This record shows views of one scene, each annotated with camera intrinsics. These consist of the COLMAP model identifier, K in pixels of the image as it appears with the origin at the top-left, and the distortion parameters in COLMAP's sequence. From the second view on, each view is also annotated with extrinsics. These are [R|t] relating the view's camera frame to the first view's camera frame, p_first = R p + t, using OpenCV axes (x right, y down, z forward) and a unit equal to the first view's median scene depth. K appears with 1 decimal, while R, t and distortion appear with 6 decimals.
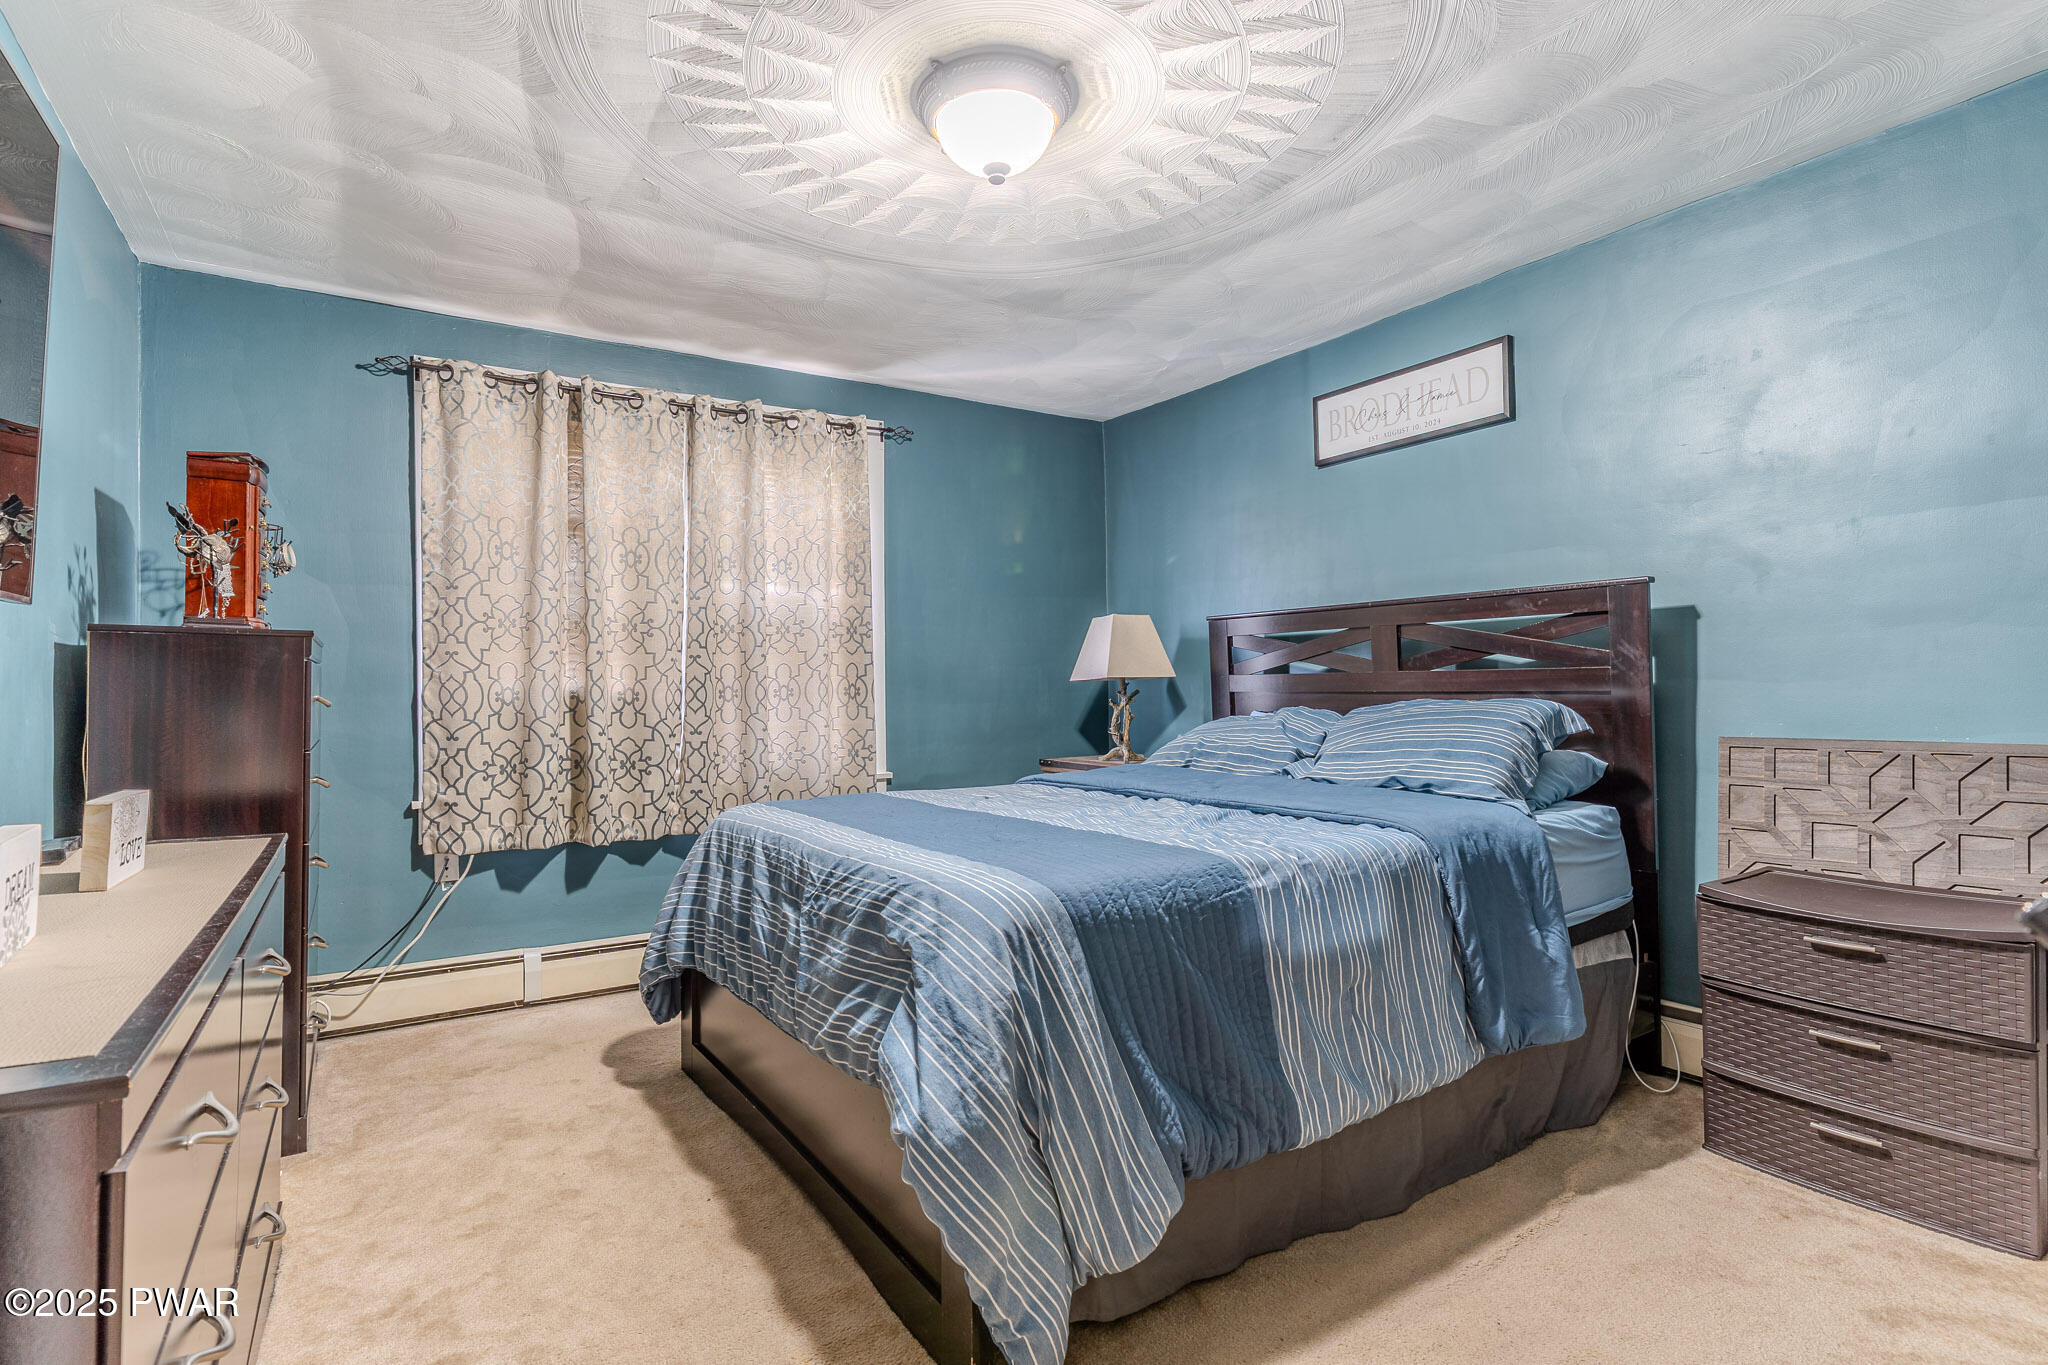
lens RADIAL K [[1009.6, 0, 1024.0], [0, 1009.6, 682.5], [0, 0, 1]] dist [-0.003636, -0.000235]
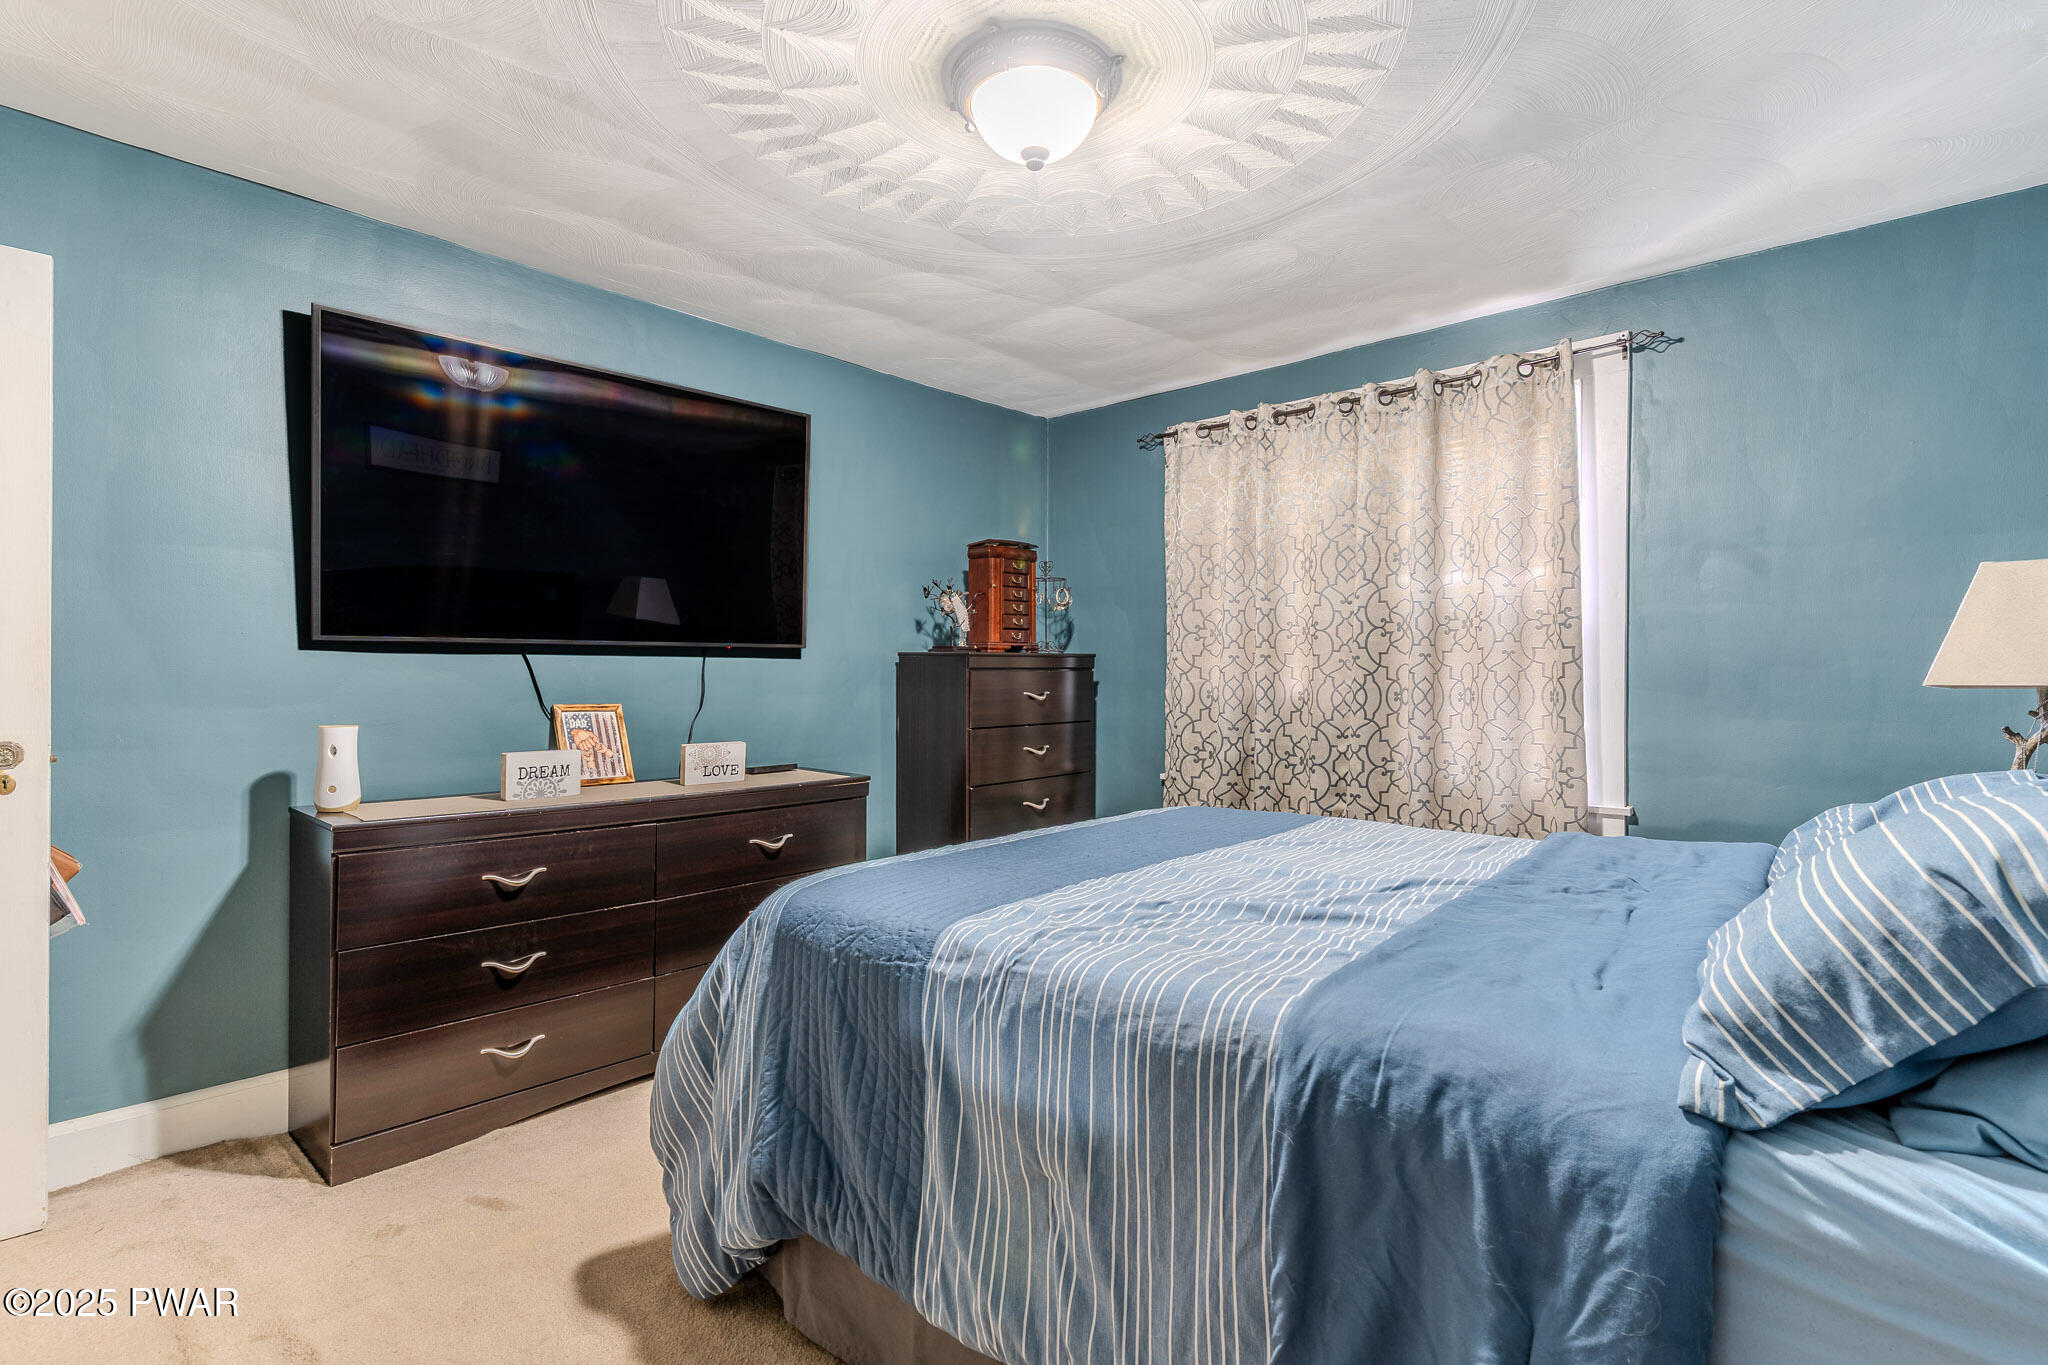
lens RADIAL K [[988.9, 0, 1024.0], [0, 988.9, 682.5], [0, 0, 1]] dist [-0.001423, 0.000504]
pose [[0.253387, 0.016524, -0.967224, 0.553329], [0.005190, 0.999817, 0.018440, -0.022215], [0.967351, -0.009692, 0.253255, 0.479586]]
